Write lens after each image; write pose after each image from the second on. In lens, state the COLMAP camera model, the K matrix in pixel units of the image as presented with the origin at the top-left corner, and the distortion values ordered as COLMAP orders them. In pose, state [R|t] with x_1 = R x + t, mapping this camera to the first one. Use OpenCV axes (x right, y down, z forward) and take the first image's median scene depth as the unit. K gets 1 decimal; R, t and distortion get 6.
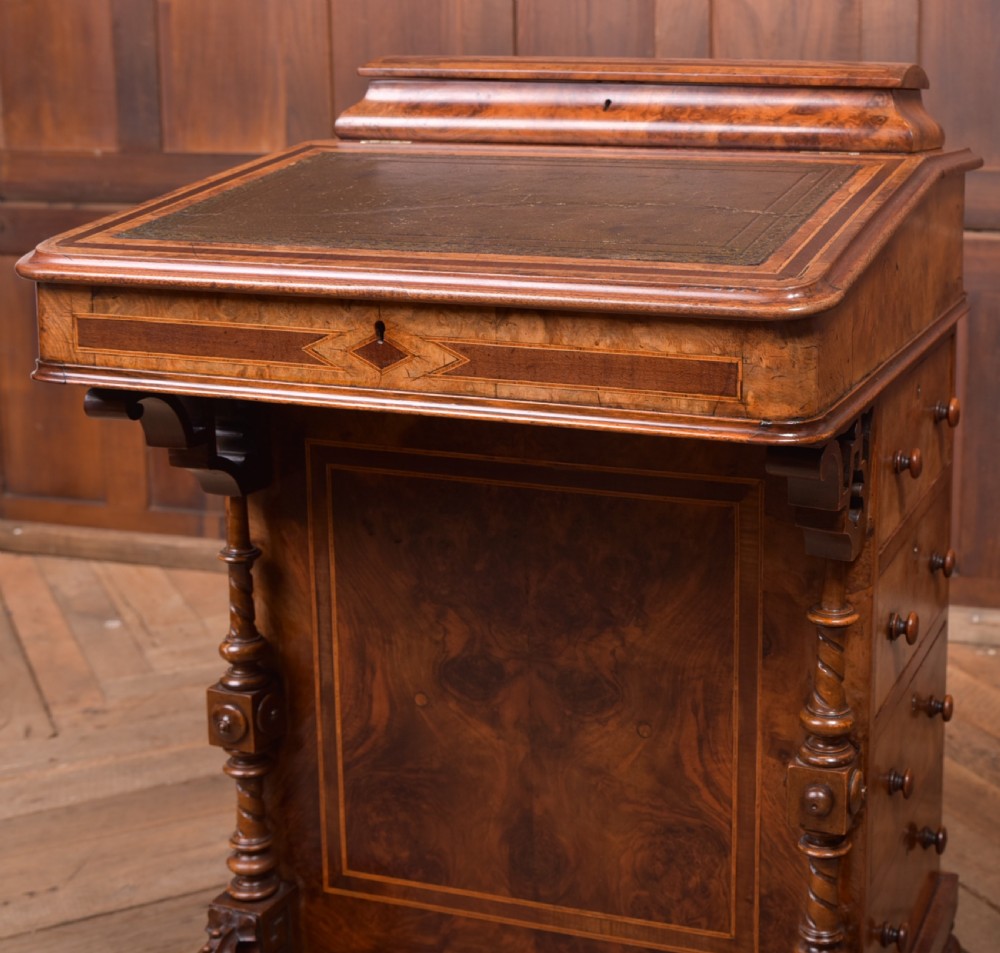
lens RADIAL K [[1628.0, 0, 776.6], [0, 1628.0, 347.9], [0, 0, 1]] dist [-0.045007, 0.000000]
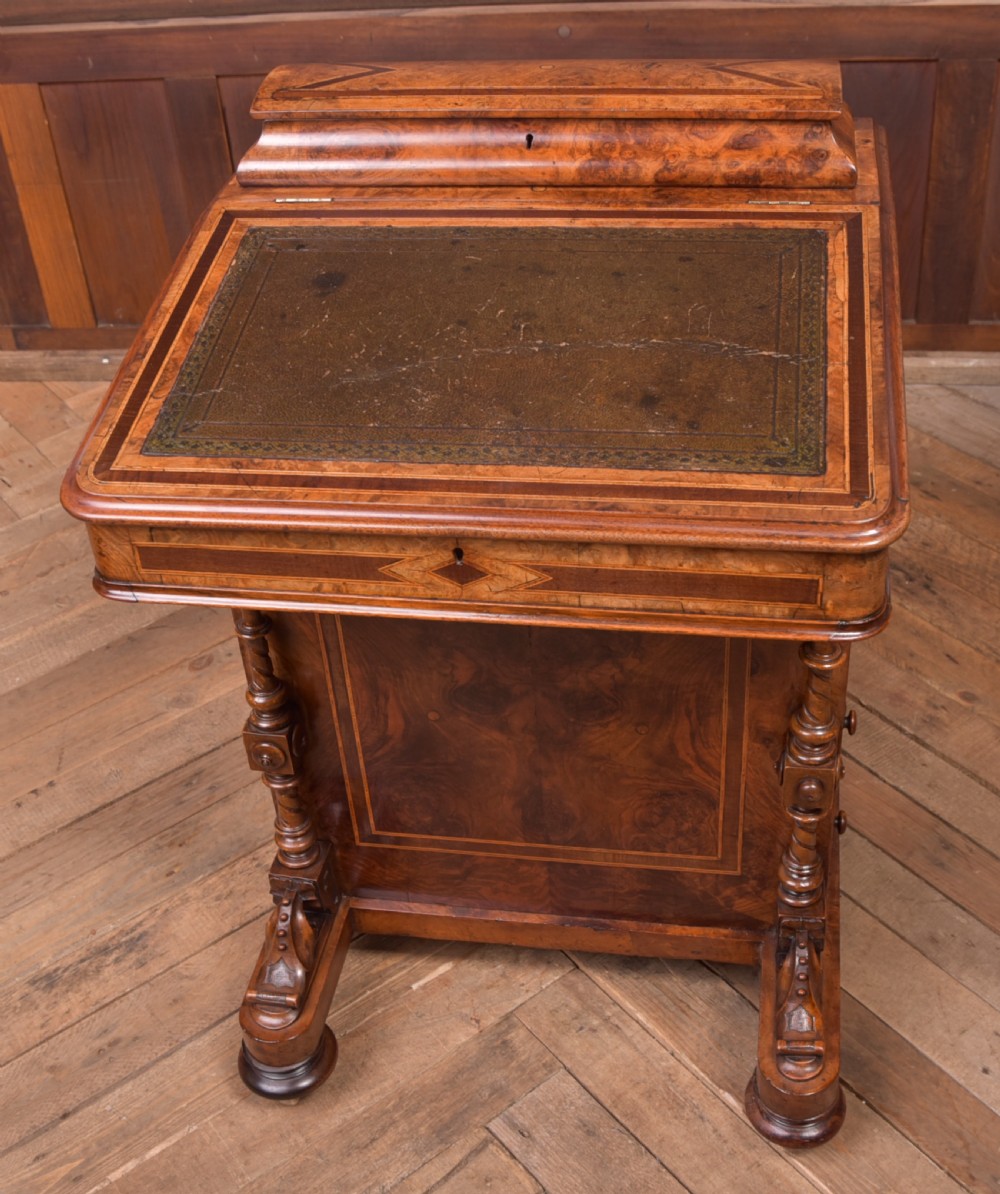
lens RADIAL K [[1512.4, 0, 516.9], [0, 1512.4, 580.5], [0, 0, 1]] dist [-0.097214, 0.000000]
pose [[0.990191, -0.129592, 0.052220, -0.212856], [0.091993, 0.886019, 0.454432, -0.359065], [-0.105159, -0.445171, 0.889250, 0.094224]]
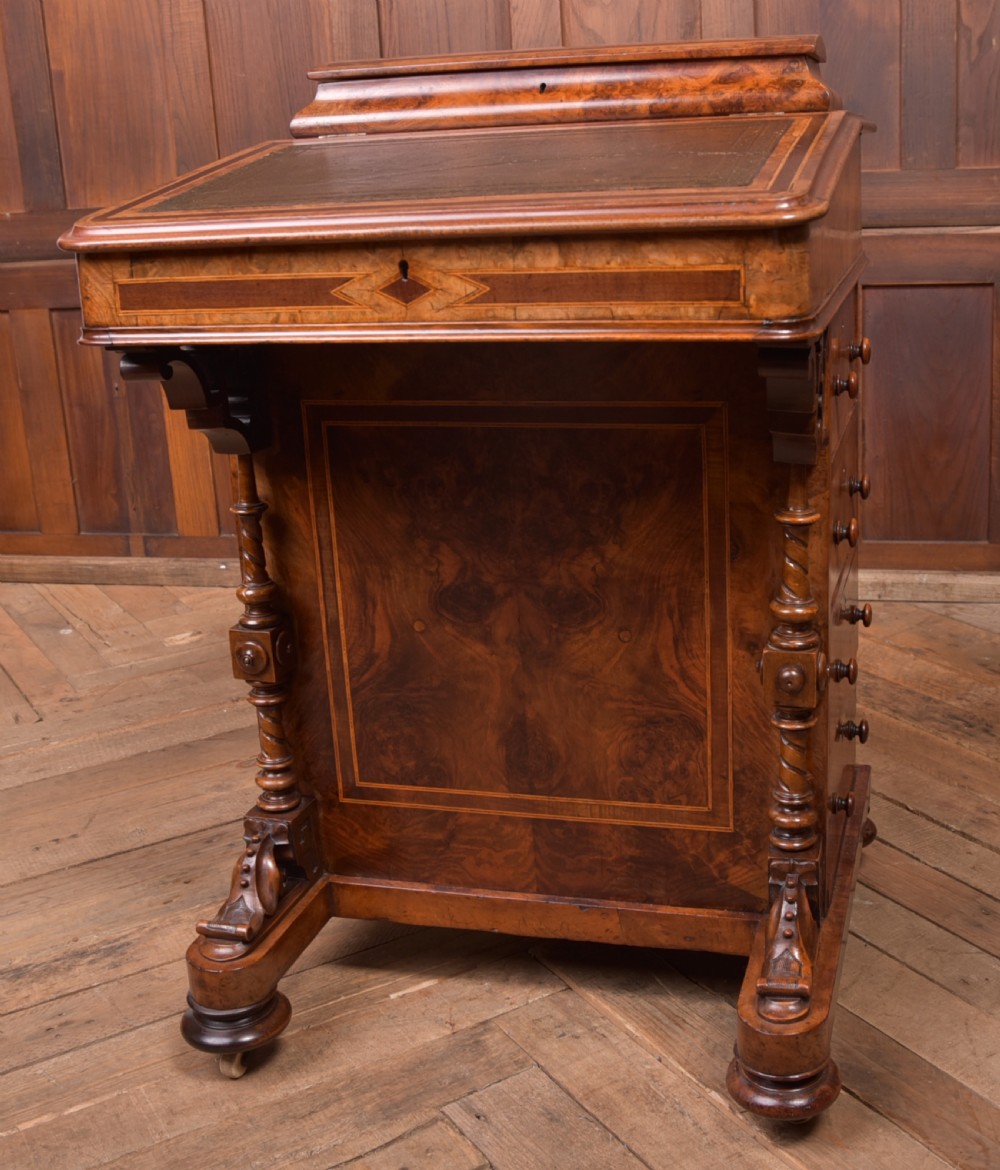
lens RADIAL K [[1458.8, 0, 581.4], [0, 1458.8, 562.9], [0, 0, 1]] dist [-0.104633, 0.000000]
pose [[0.998080, -0.061016, 0.010619, -0.119369], [0.059501, 0.992261, 0.108987, 0.071984], [-0.017187, -0.108146, 0.993986, -0.007660]]
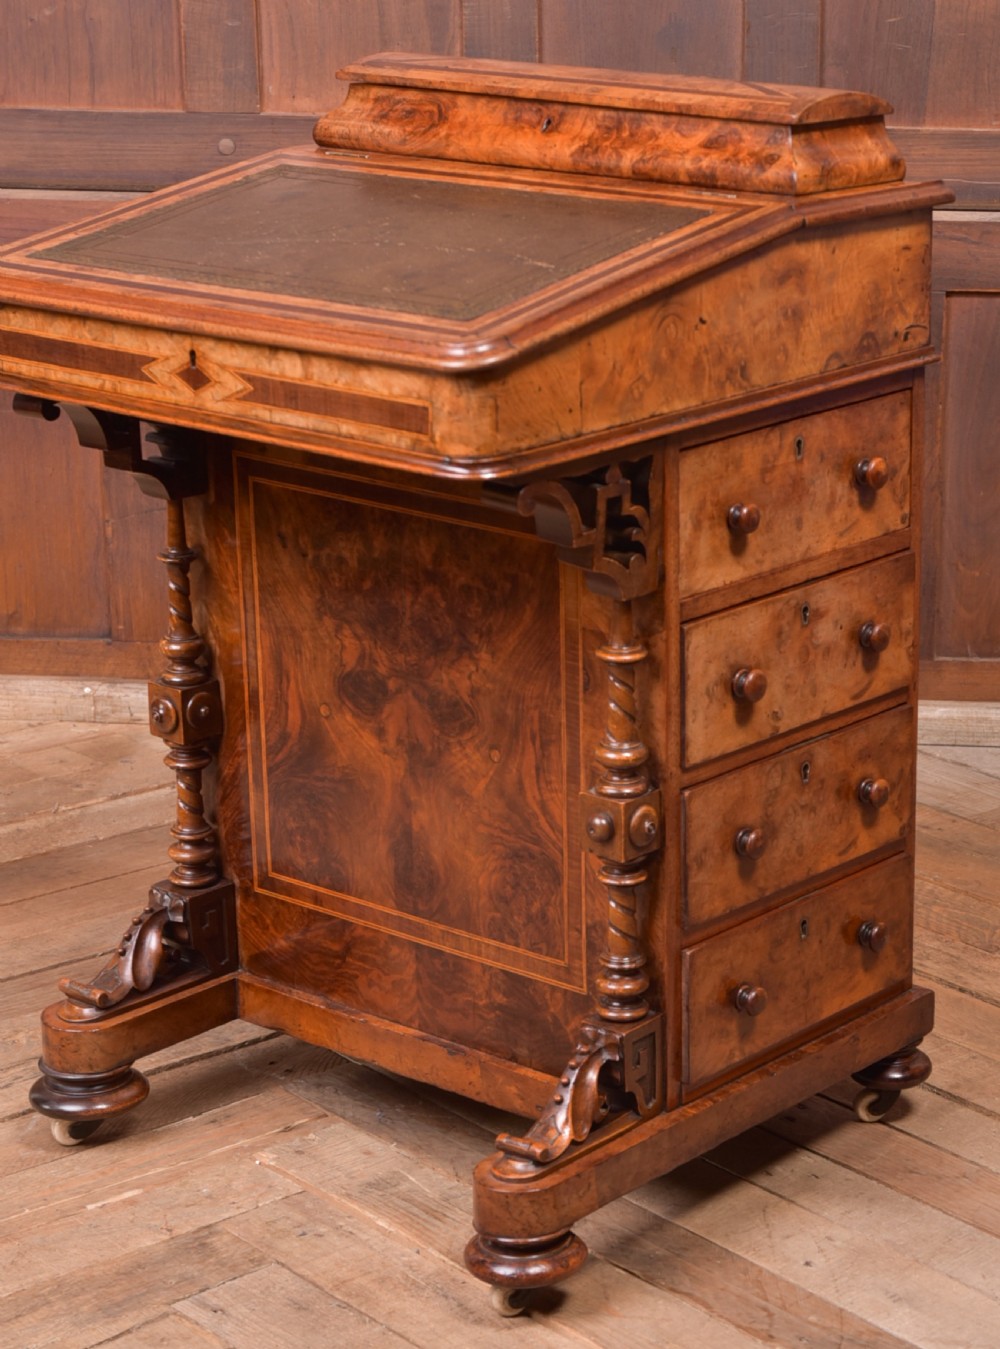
lens RADIAL K [[3064.3, 0, 740.3], [0, 3064.3, 753.6], [0, 0, 1]] dist [0.052973, 0.000000]
pose [[0.926999, 0.105968, -0.359782, 0.767695], [-0.055679, 0.987509, 0.147396, -0.062805], [0.370908, -0.116604, 0.921320, -0.745301]]
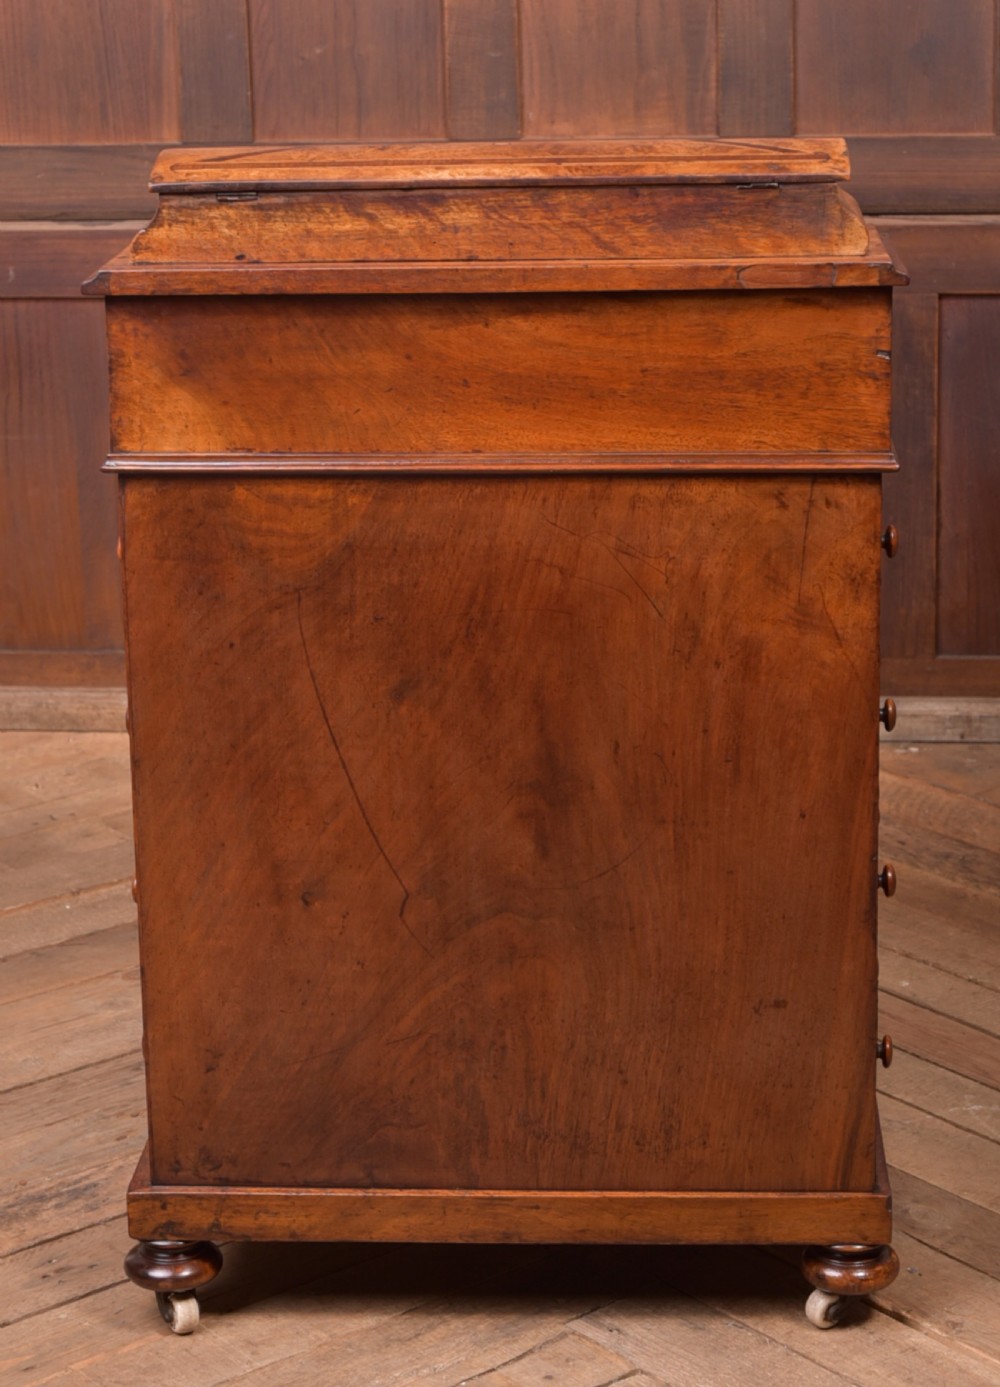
lens RADIAL K [[3026.8, 0, 536.6], [0, 3026.8, 540.0], [0, 0, 1]] dist [-0.044766, 0.000000]
pose [[0.990289, -0.060967, 0.124943, -0.449096], [0.052440, 0.996137, 0.070437, -0.053673], [-0.128755, -0.063201, 0.989660, -0.841421]]
